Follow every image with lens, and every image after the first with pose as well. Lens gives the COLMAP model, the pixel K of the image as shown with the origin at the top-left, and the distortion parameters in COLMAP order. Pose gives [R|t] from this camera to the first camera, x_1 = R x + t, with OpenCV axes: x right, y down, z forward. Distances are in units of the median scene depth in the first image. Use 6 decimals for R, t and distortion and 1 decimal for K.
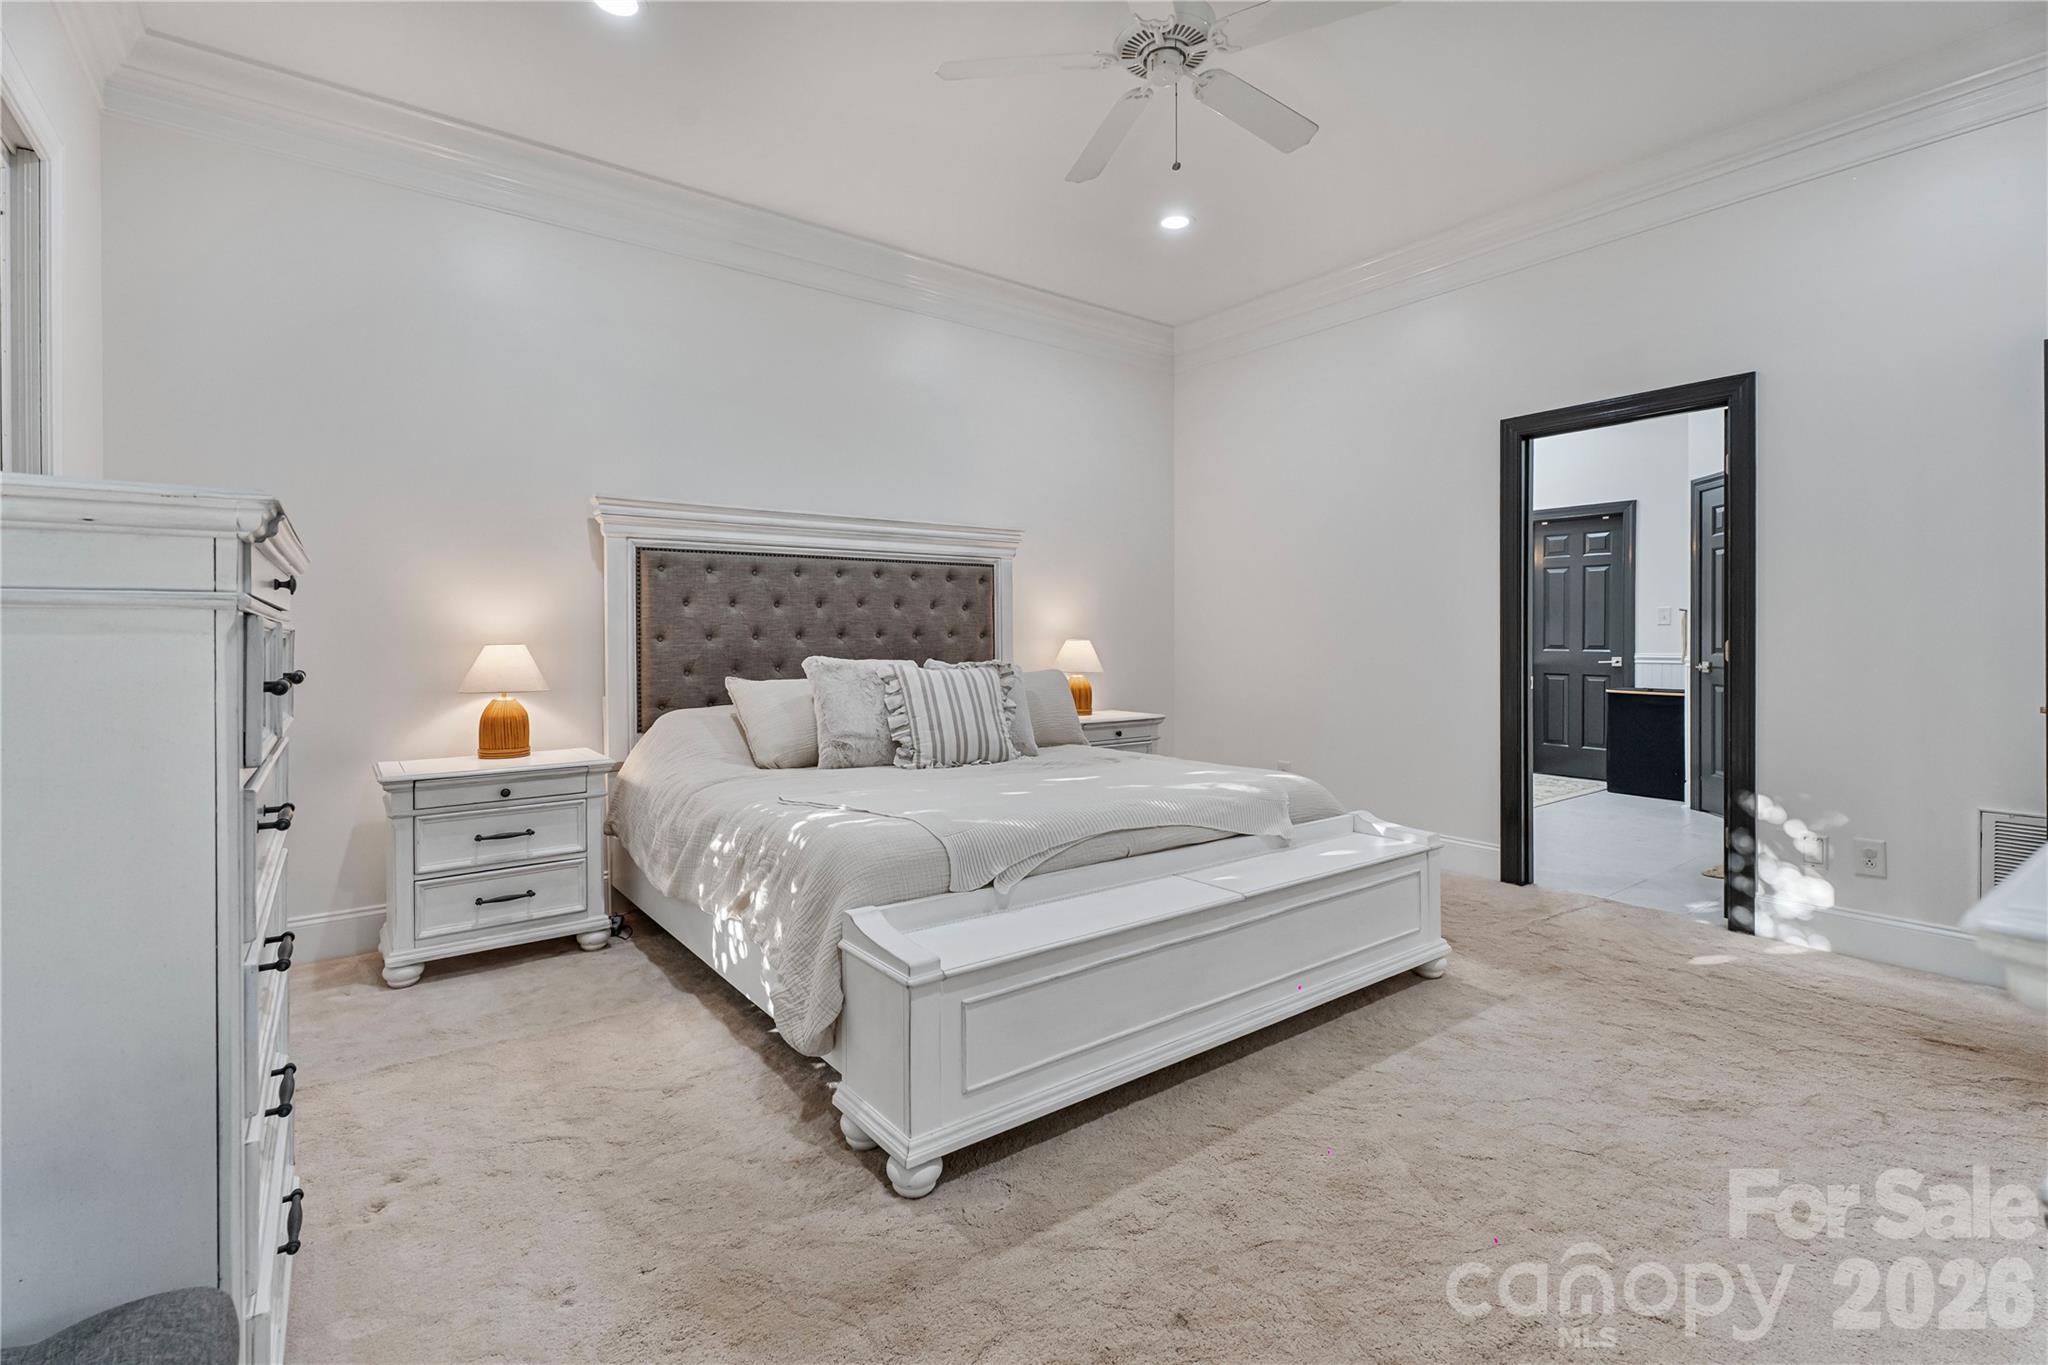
lens RADIAL K [[931.7, 0, 1009.5], [0, 931.7, 640.6], [0, 0, 1]] dist [0.001058, -0.000045]
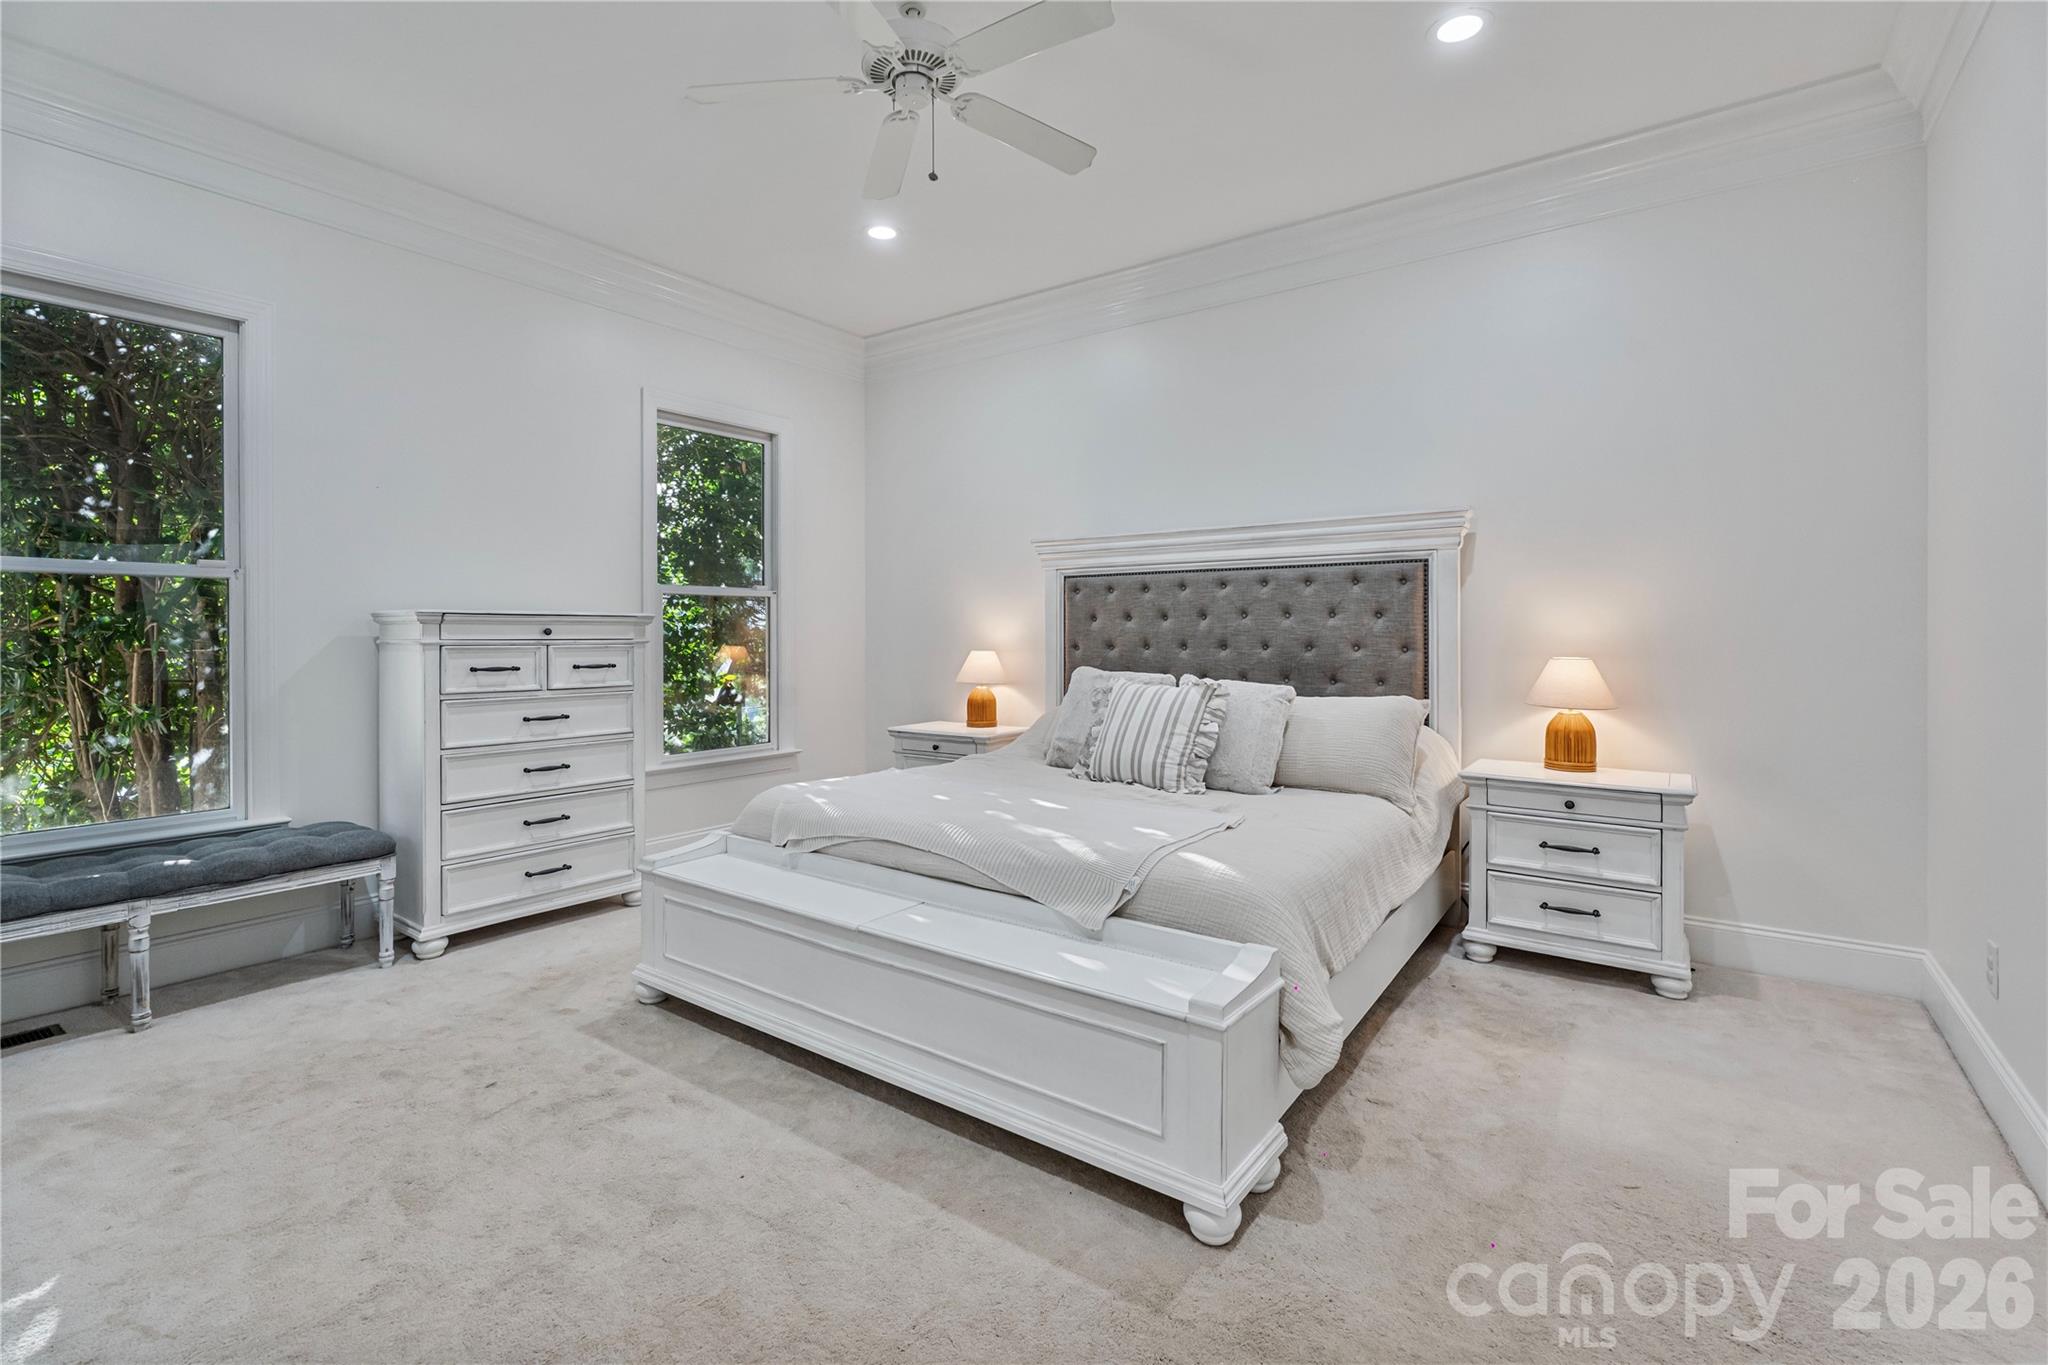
lens RADIAL K [[918.5, 0, 1068.7], [0, 918.5, 647.9], [0, 0, 1]] dist [0.001169, 0.000053]
pose [[0.319699, 0.007376, -0.947490, 0.658379], [-0.013916, 0.999898, 0.003088, -0.005393], [0.947417, 0.012198, 0.319769, 0.504459]]
